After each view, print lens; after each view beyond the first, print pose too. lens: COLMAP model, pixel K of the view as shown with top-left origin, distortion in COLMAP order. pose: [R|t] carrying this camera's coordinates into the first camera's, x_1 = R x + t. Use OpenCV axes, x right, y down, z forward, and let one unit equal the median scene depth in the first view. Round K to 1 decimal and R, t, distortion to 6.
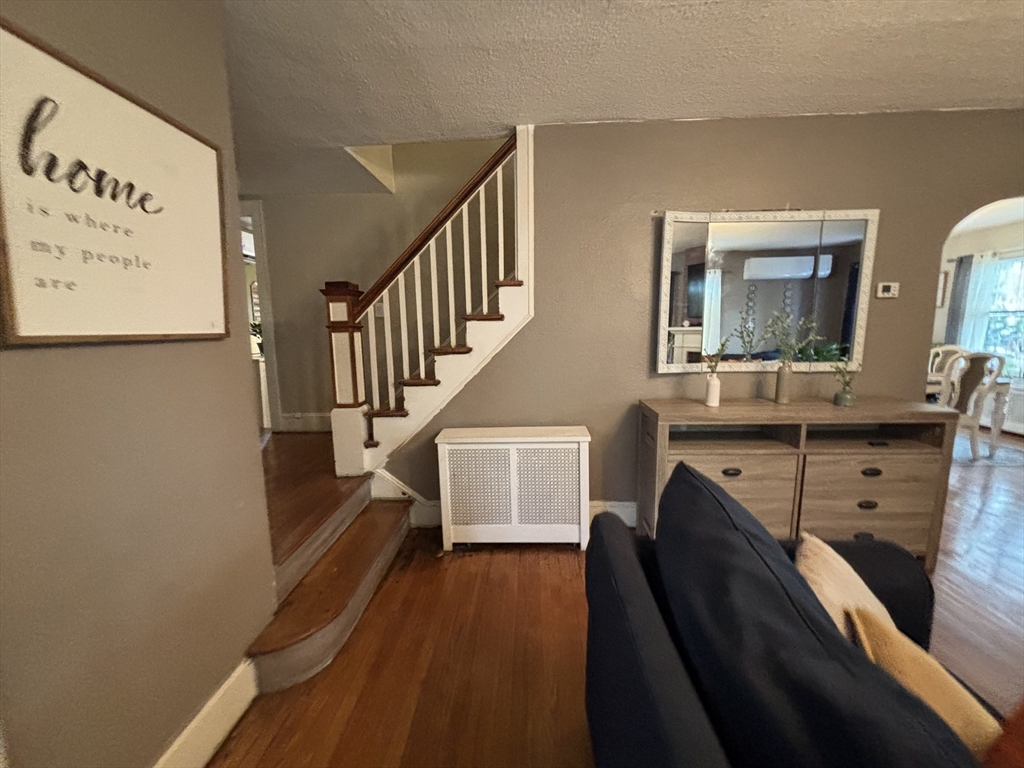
lens RADIAL K [[411.0, 0, 514.6], [0, 411.0, 385.2], [0, 0, 1]] dist [-0.000694, -0.000411]
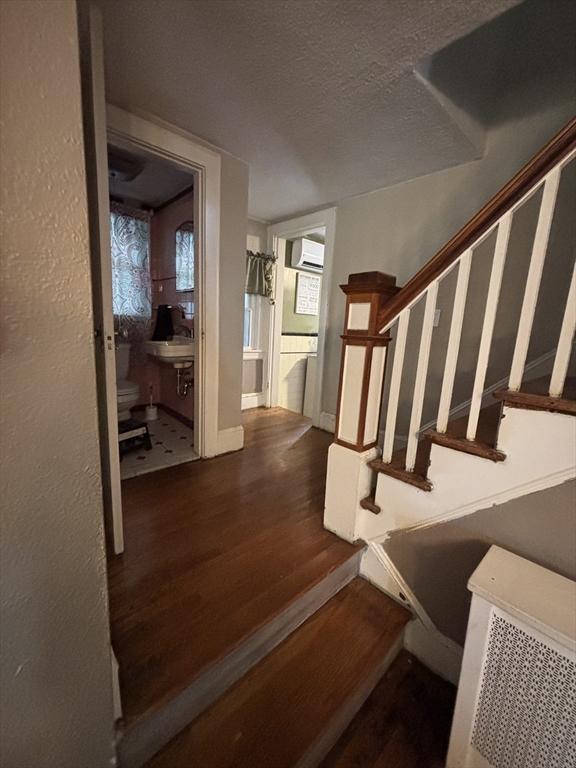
lens RADIAL K [[308.3, 0, 289.6], [0, 308.3, 384.1], [0, 0, 1]] dist [-0.000694, -0.000411]
pose [[0.701488, 0.176712, -0.690426, -0.119136], [-0.158254, 0.983209, 0.090859, -0.089899], [0.694889, 0.045526, 0.717675, 0.521284]]
